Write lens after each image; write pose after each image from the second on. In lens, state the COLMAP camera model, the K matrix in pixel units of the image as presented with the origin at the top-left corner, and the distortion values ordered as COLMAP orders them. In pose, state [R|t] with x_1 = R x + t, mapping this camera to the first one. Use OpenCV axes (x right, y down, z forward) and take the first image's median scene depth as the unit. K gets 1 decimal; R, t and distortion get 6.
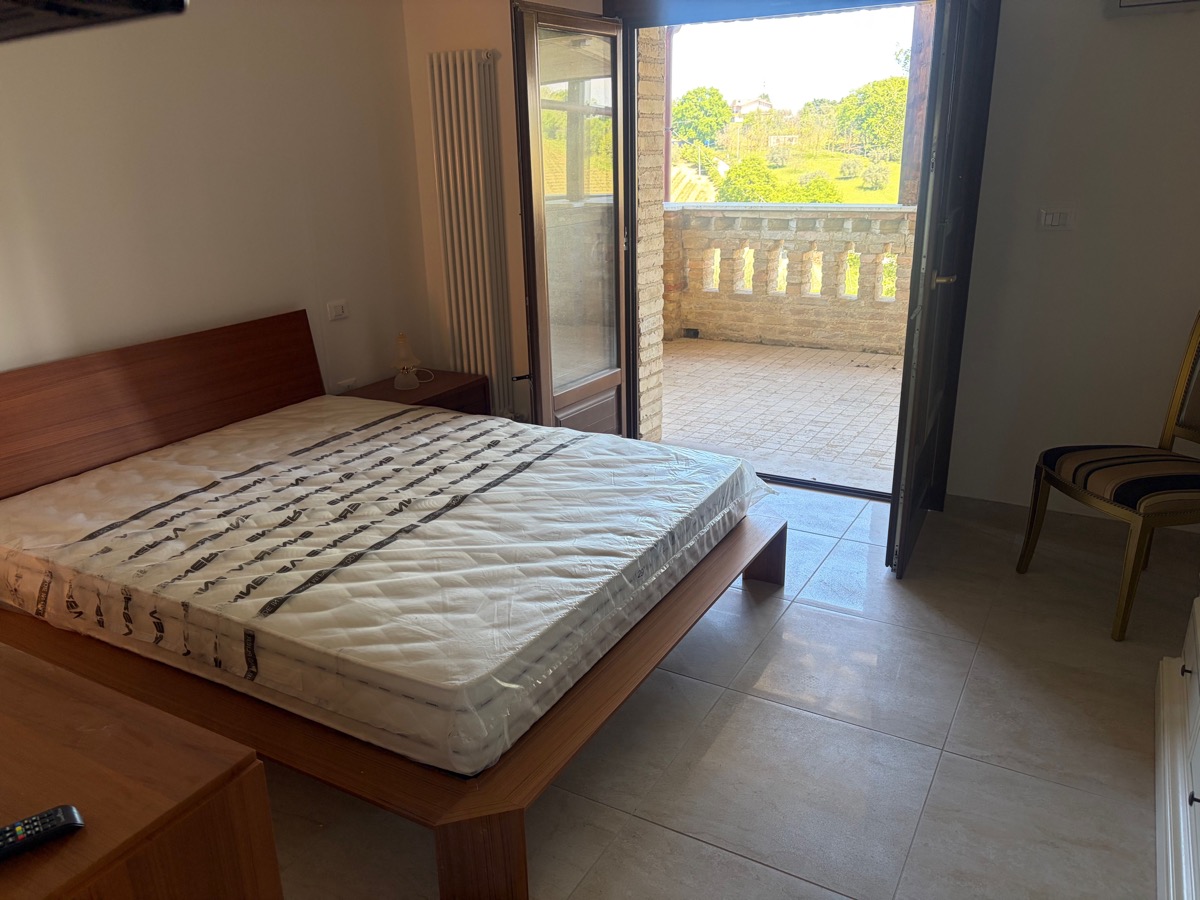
lens RADIAL K [[906.0, 0, 597.4], [0, 906.0, 448.8], [0, 0, 1]] dist [0.055851, -0.064393]
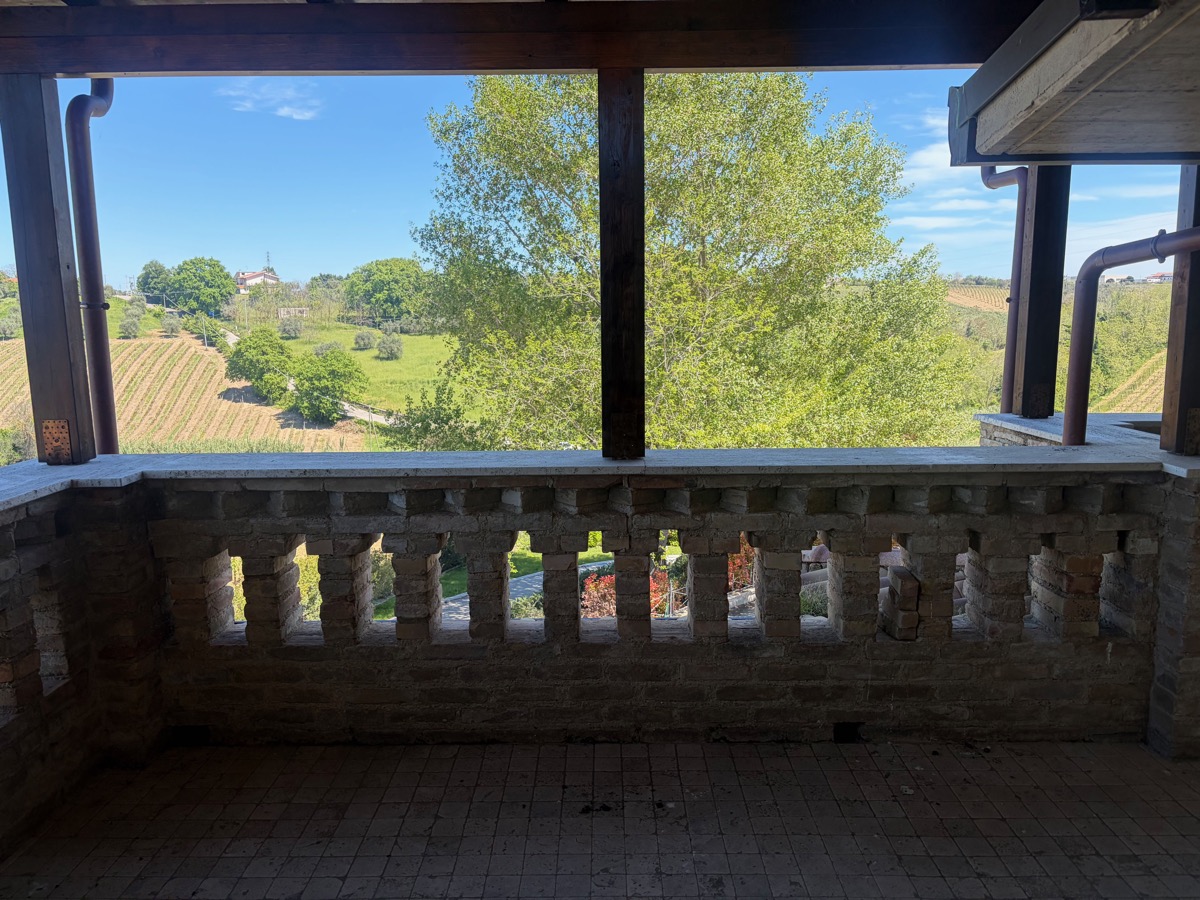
lens RADIAL K [[911.2, 0, 601.2], [0, 911.2, 464.5], [0, 0, 1]] dist [0.008909, 0.005440]
pose [[0.871770, -0.068621, 0.485085, 0.162149], [0.145743, 0.981640, -0.123056, -0.405920], [-0.467734, 0.177974, 0.865765, 1.130471]]
